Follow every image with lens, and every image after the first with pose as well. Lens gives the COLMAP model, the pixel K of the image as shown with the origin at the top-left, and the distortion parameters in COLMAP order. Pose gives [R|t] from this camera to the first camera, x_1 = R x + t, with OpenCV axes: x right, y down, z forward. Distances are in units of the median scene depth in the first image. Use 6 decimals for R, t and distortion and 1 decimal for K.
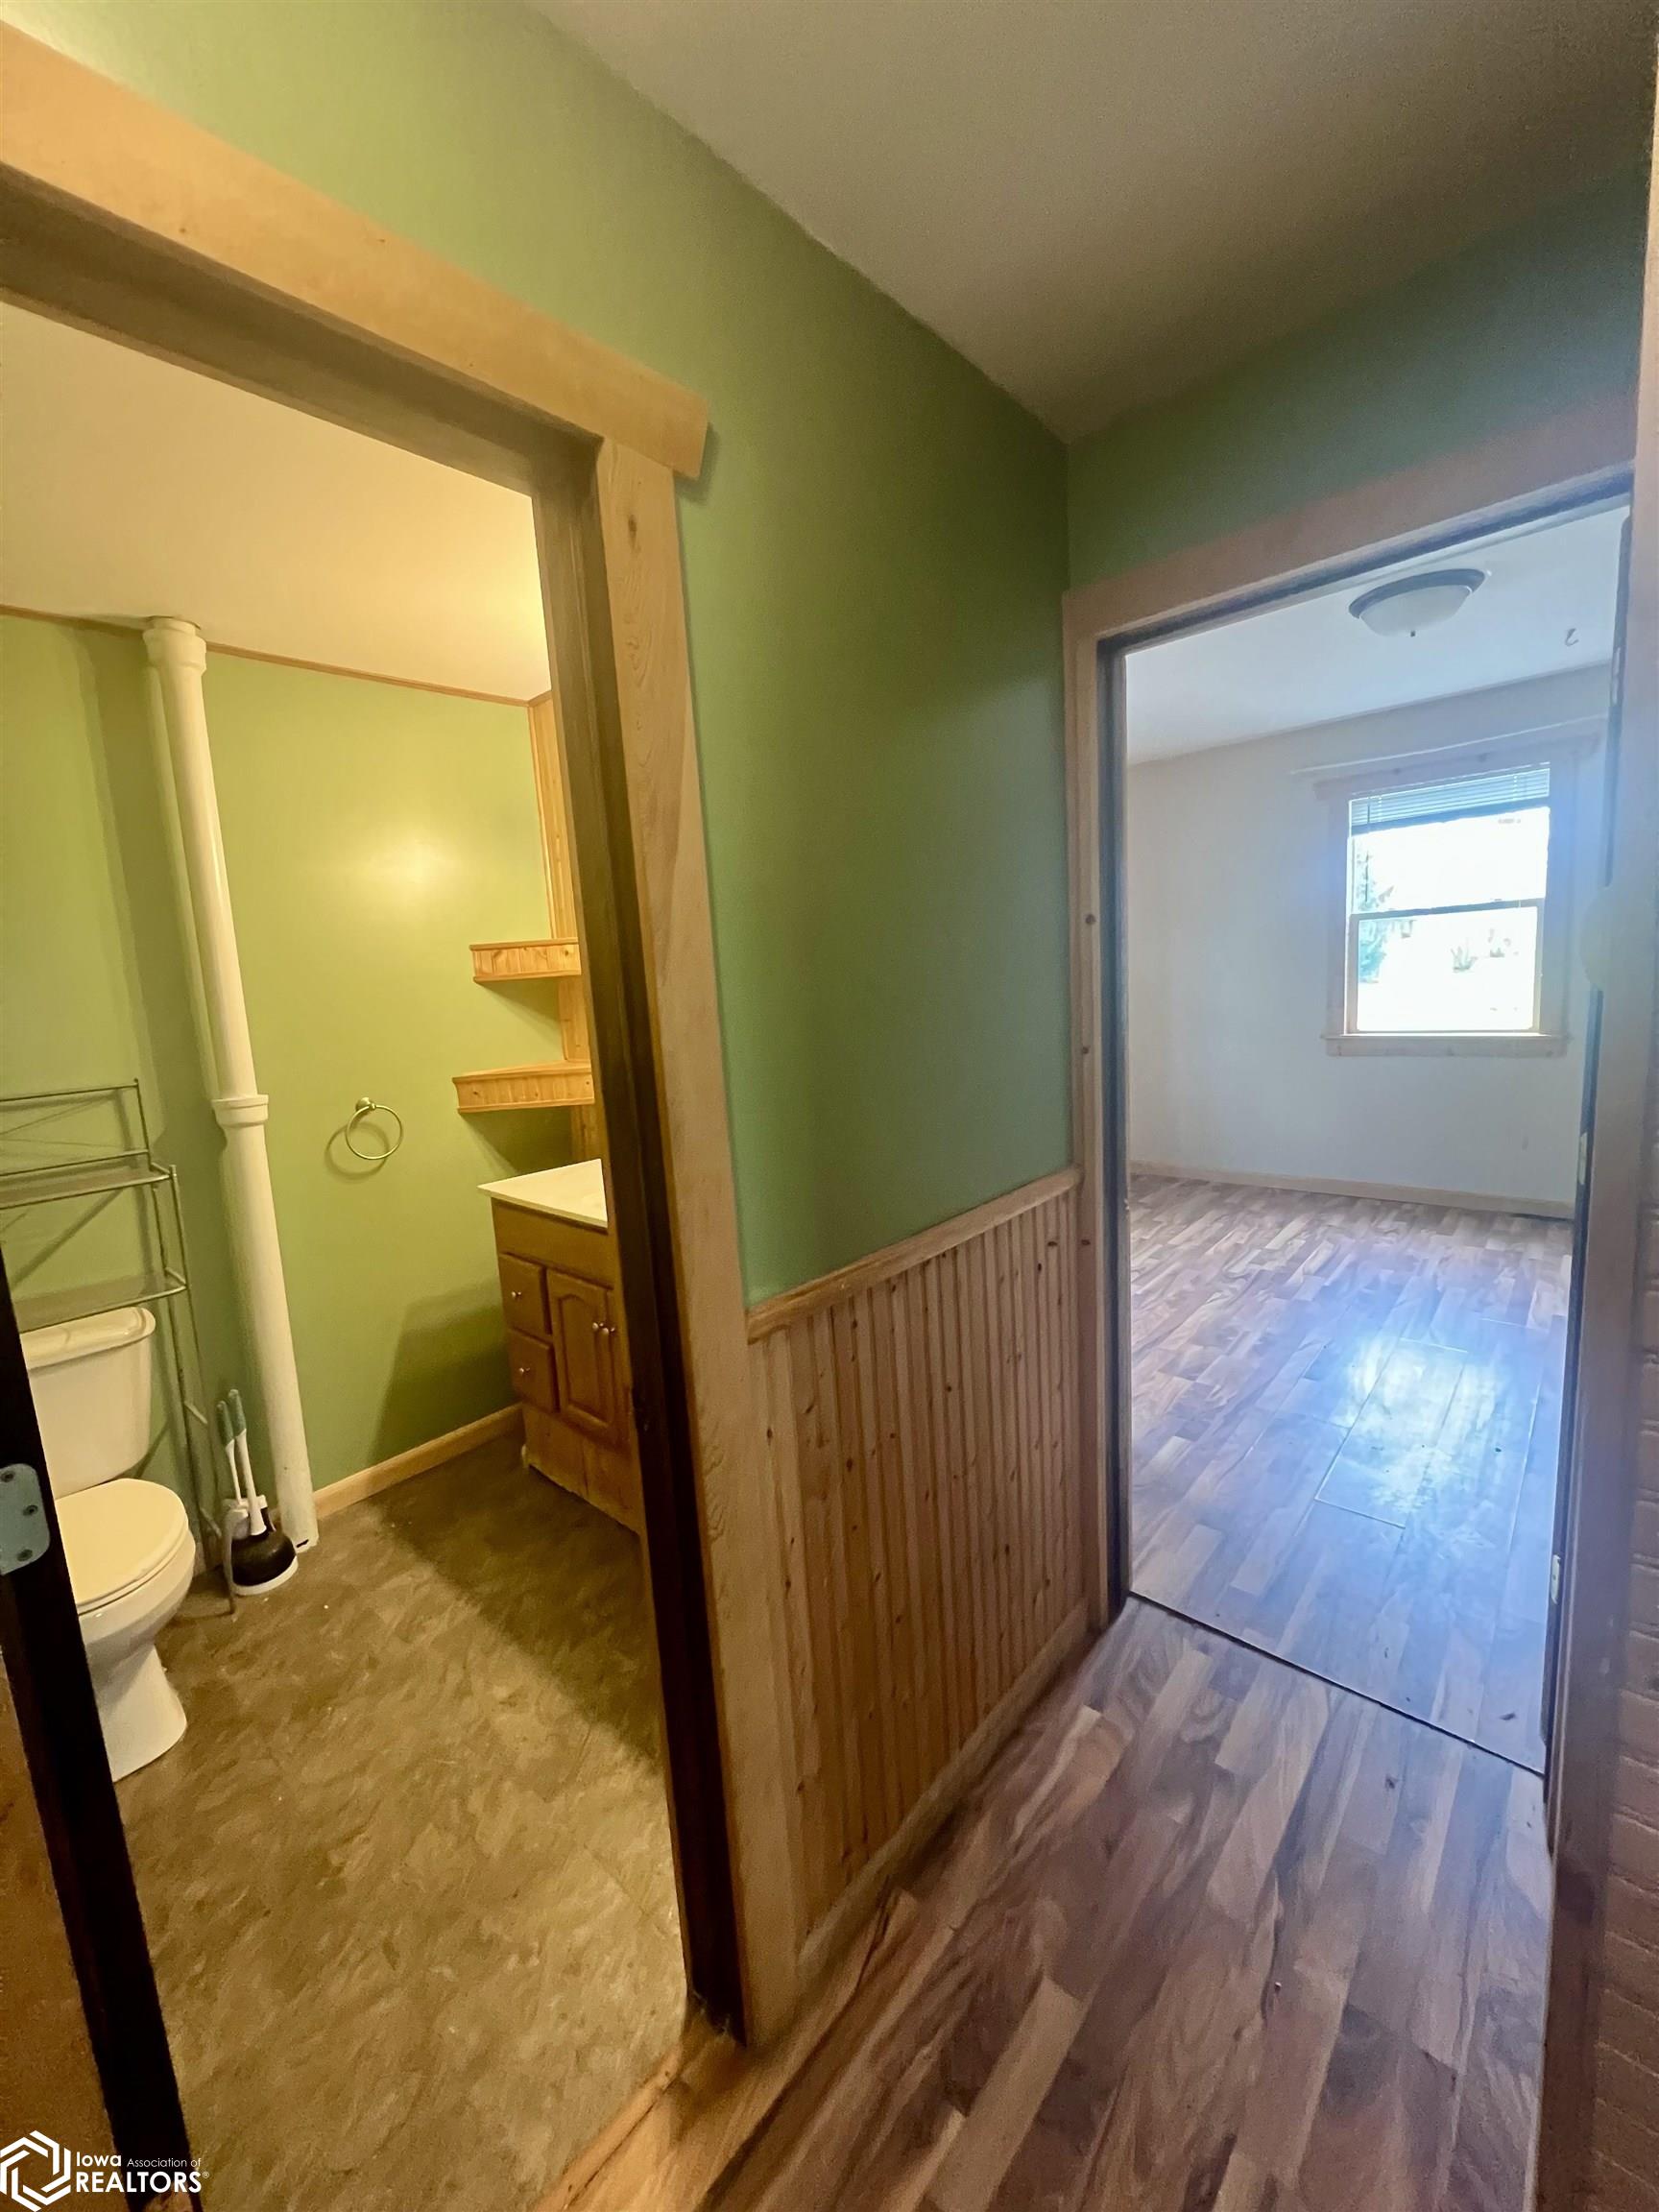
lens RADIAL K [[880.9, 0, 829.5], [0, 880.9, 1106.0], [0, 0, 1]] dist [-0.001536, -0.000017]
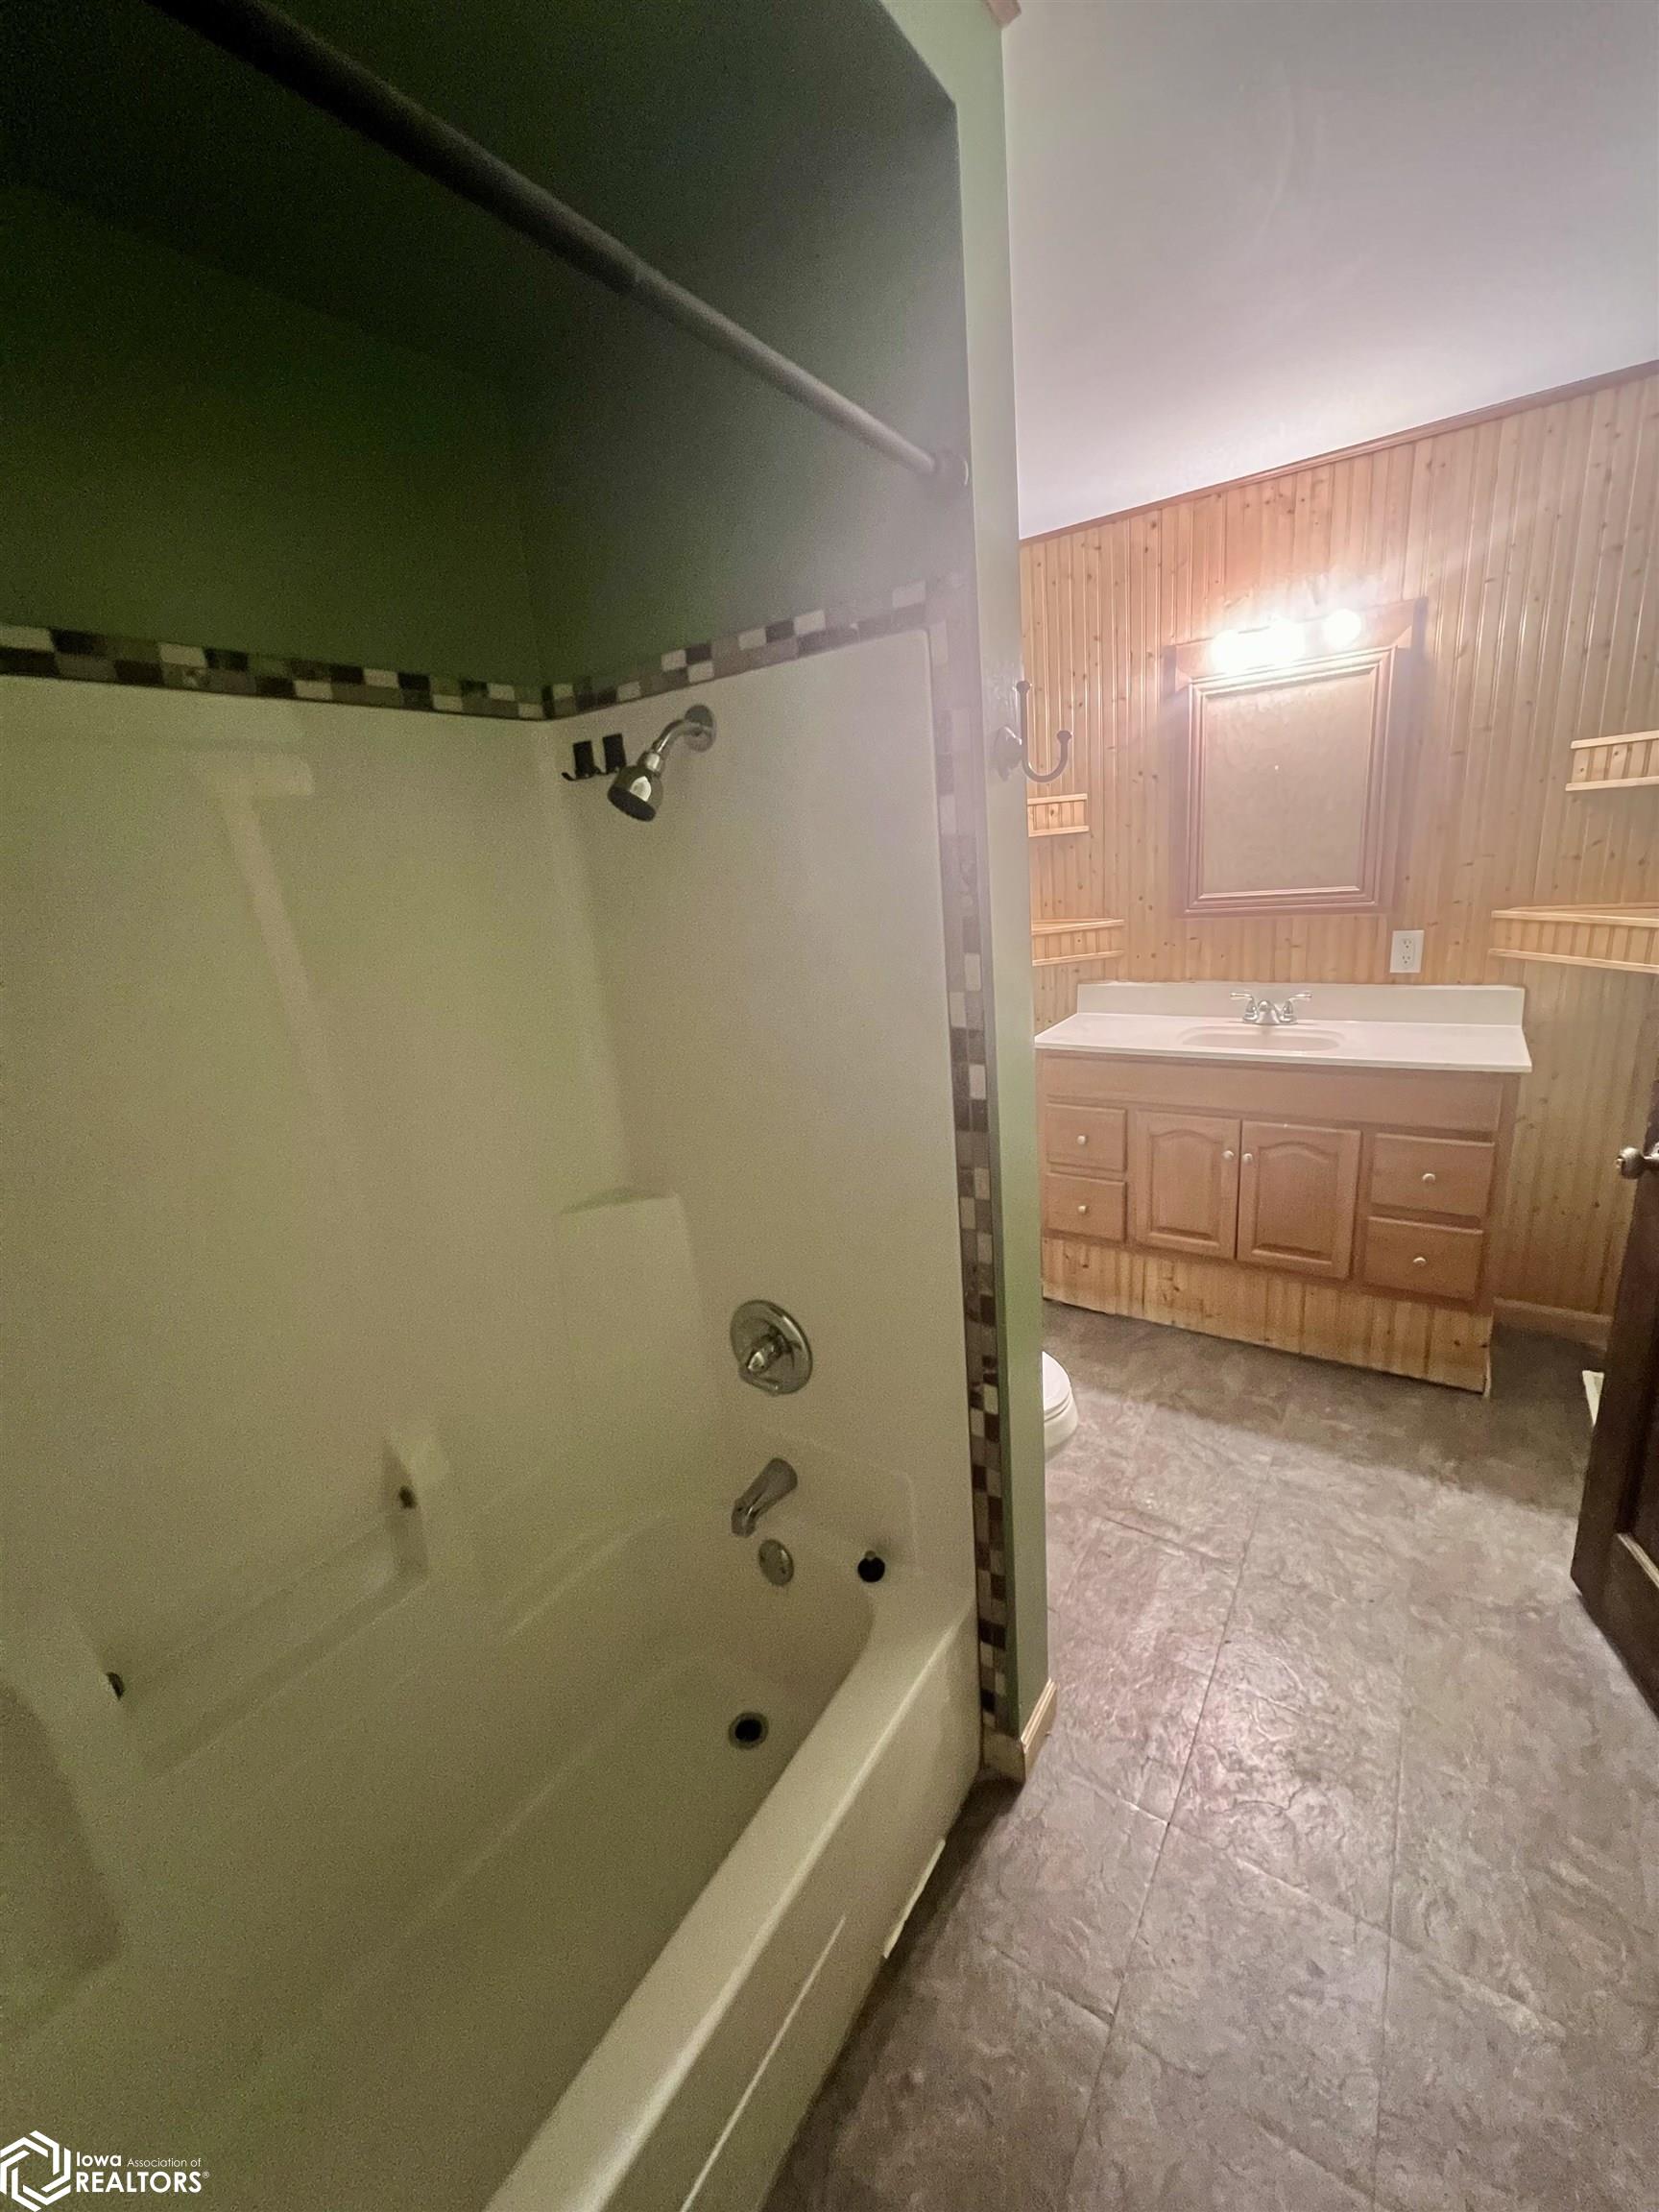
lens RADIAL K [[875.0, 0, 829.5], [0, 875.0, 1106.0], [0, 0, 1]] dist [-0.001619, -0.000332]
pose [[0.989978, -0.061095, 0.127324, -0.863243], [0.046016, 0.991926, 0.118173, 0.039721], [-0.133516, -0.111130, 0.984796, 0.001779]]
